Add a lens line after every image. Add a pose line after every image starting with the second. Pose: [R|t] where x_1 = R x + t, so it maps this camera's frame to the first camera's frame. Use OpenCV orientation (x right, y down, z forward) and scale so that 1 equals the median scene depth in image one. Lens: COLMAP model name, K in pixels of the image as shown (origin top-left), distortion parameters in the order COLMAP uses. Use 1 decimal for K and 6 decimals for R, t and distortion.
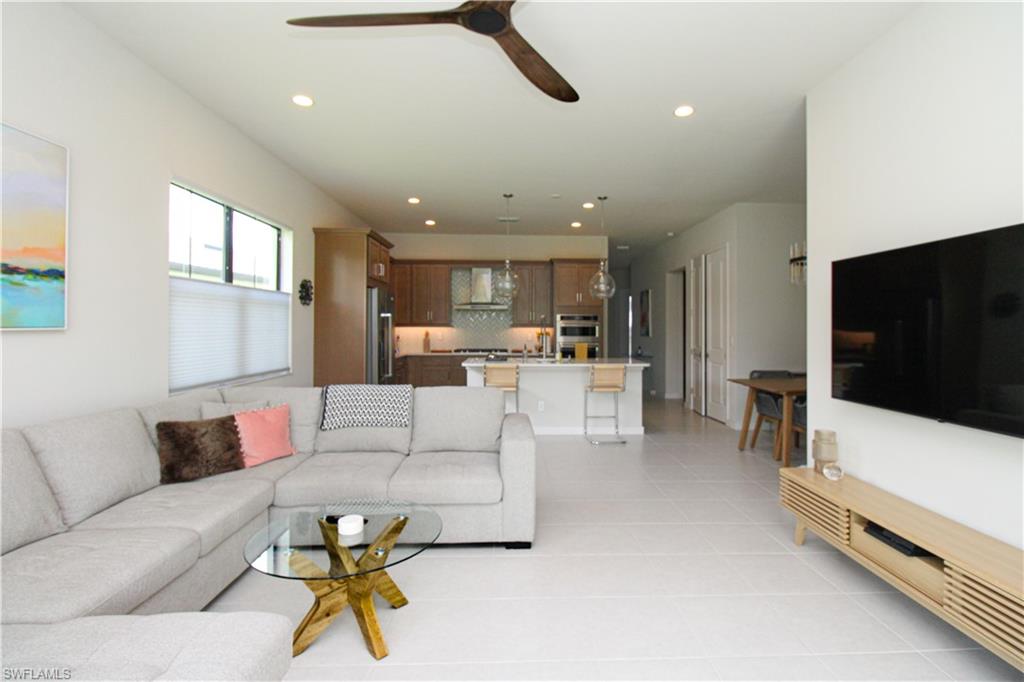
lens RADIAL K [[482.5, 0, 515.5], [0, 482.5, 324.8], [0, 0, 1]] dist [0.007338, -0.011860]
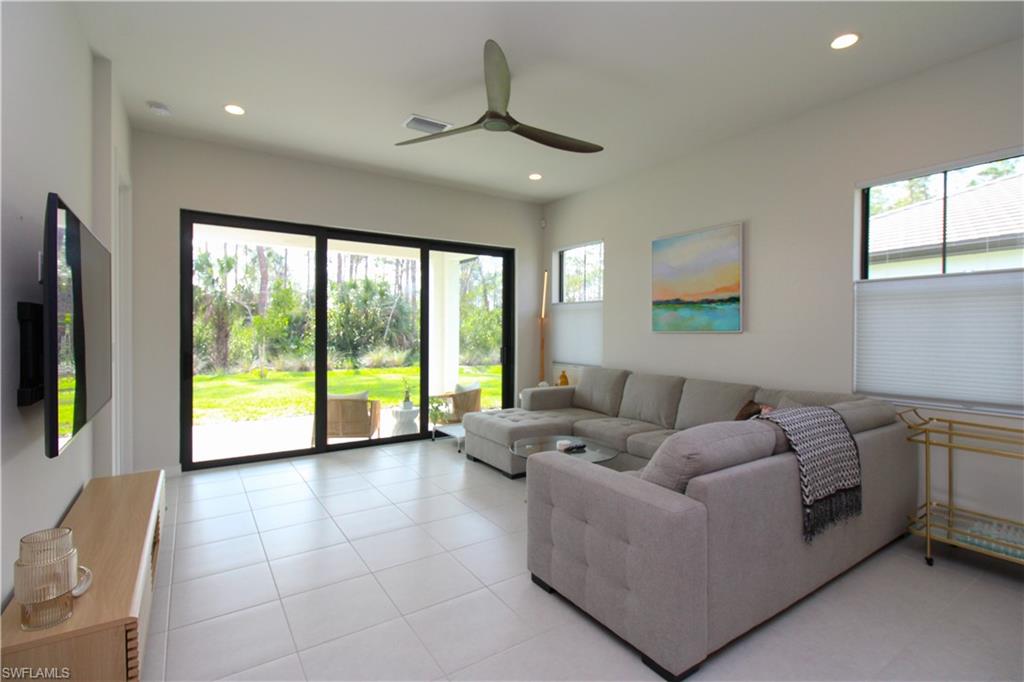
lens RADIAL K [[466.9, 0, 496.4], [0, 466.9, 334.0], [0, 0, 1]] dist [0.000880, 0.000102]
pose [[-0.856508, -0.003258, -0.516124, 0.313643], [-0.004955, 0.999986, 0.001910, 0.009021], [0.516110, 0.004193, -0.856512, 0.979646]]
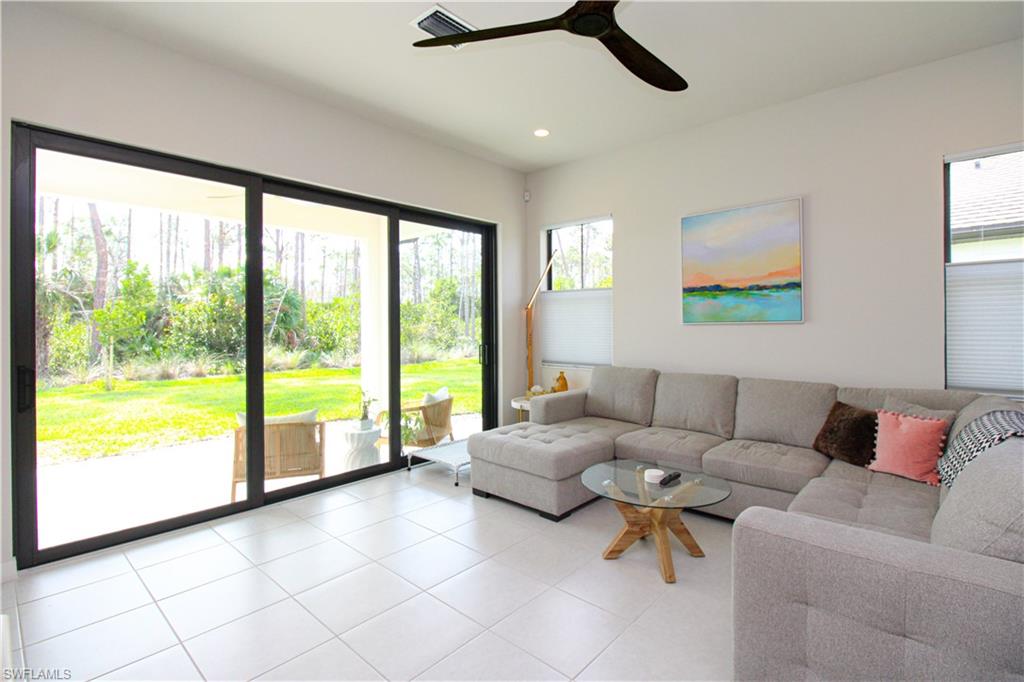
lens RADIAL K [[482.5, 0, 515.5], [0, 482.5, 324.8], [0, 0, 1]] dist [0.007338, -0.011860]
pose [[-0.695335, 0.000748, -0.718685, 0.359351], [0.006745, 0.999962, -0.005484, 0.009728], [0.718654, -0.008661, -0.695314, 0.698679]]
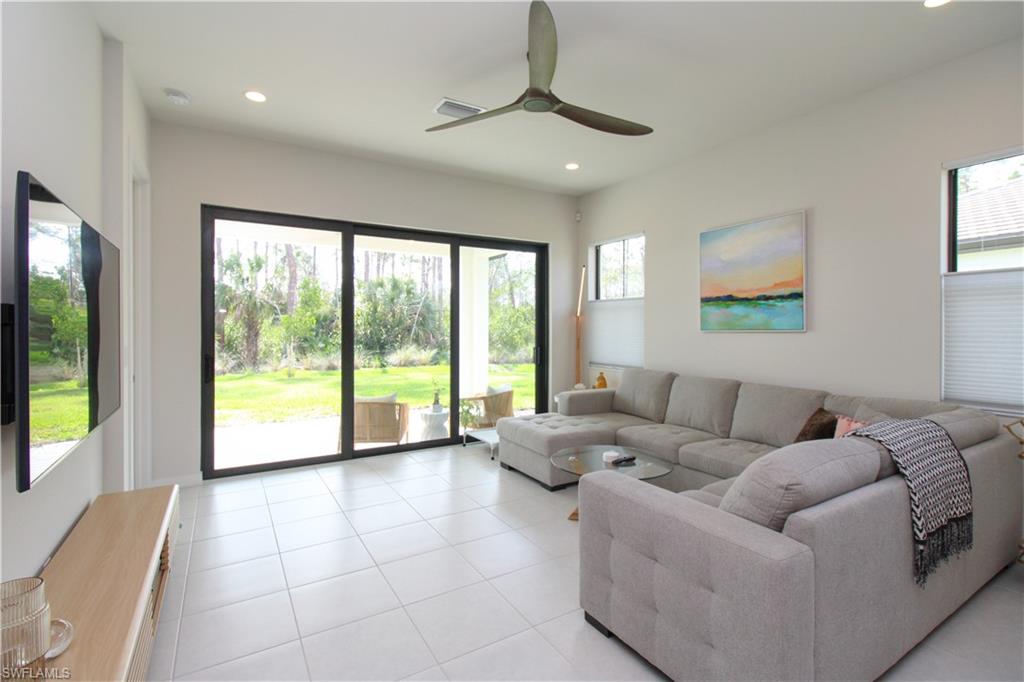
lens RADIAL K [[466.0, 0, 504.1], [0, 466.0, 328.9], [0, 0, 1]] dist [0.000731, -0.000634]
pose [[-0.875356, -0.003433, -0.483467, 0.299395], [-0.001833, 0.999991, -0.003781, 0.004838], [0.483476, -0.002424, -0.875354, 0.917390]]
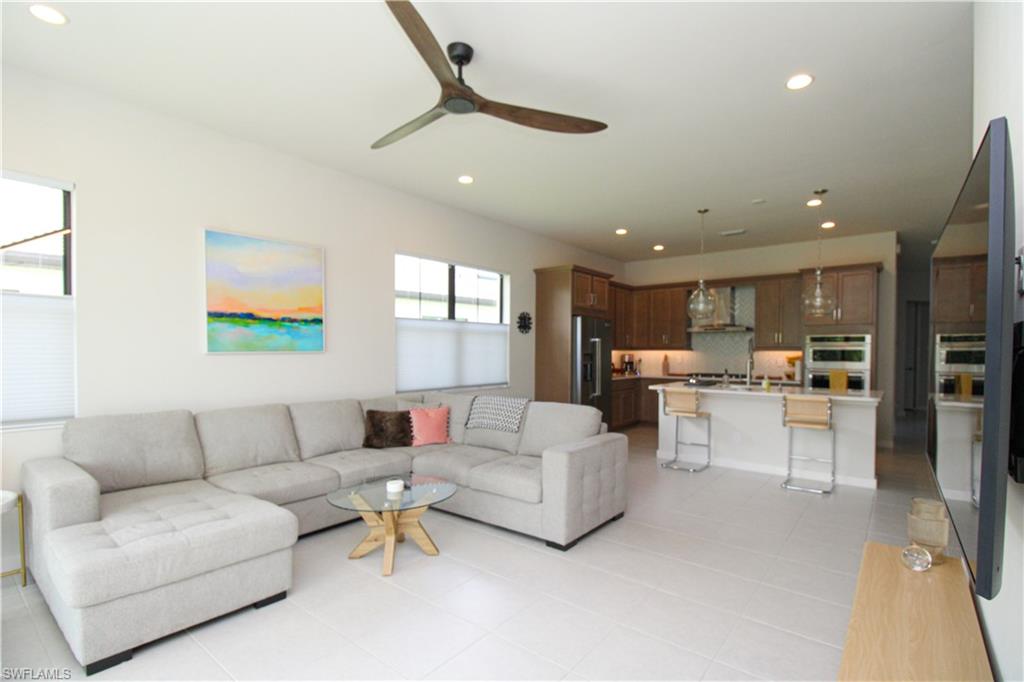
lens RADIAL K [[480.7, 0, 528.5], [0, 480.7, 357.6], [0, 0, 1]] dist [0.001970, -0.011487]
pose [[0.763911, 0.008143, -0.645271, 0.391049], [0.003862, 0.999845, 0.017189, 0.001358], [0.645311, -0.015623, 0.763761, 0.068414]]
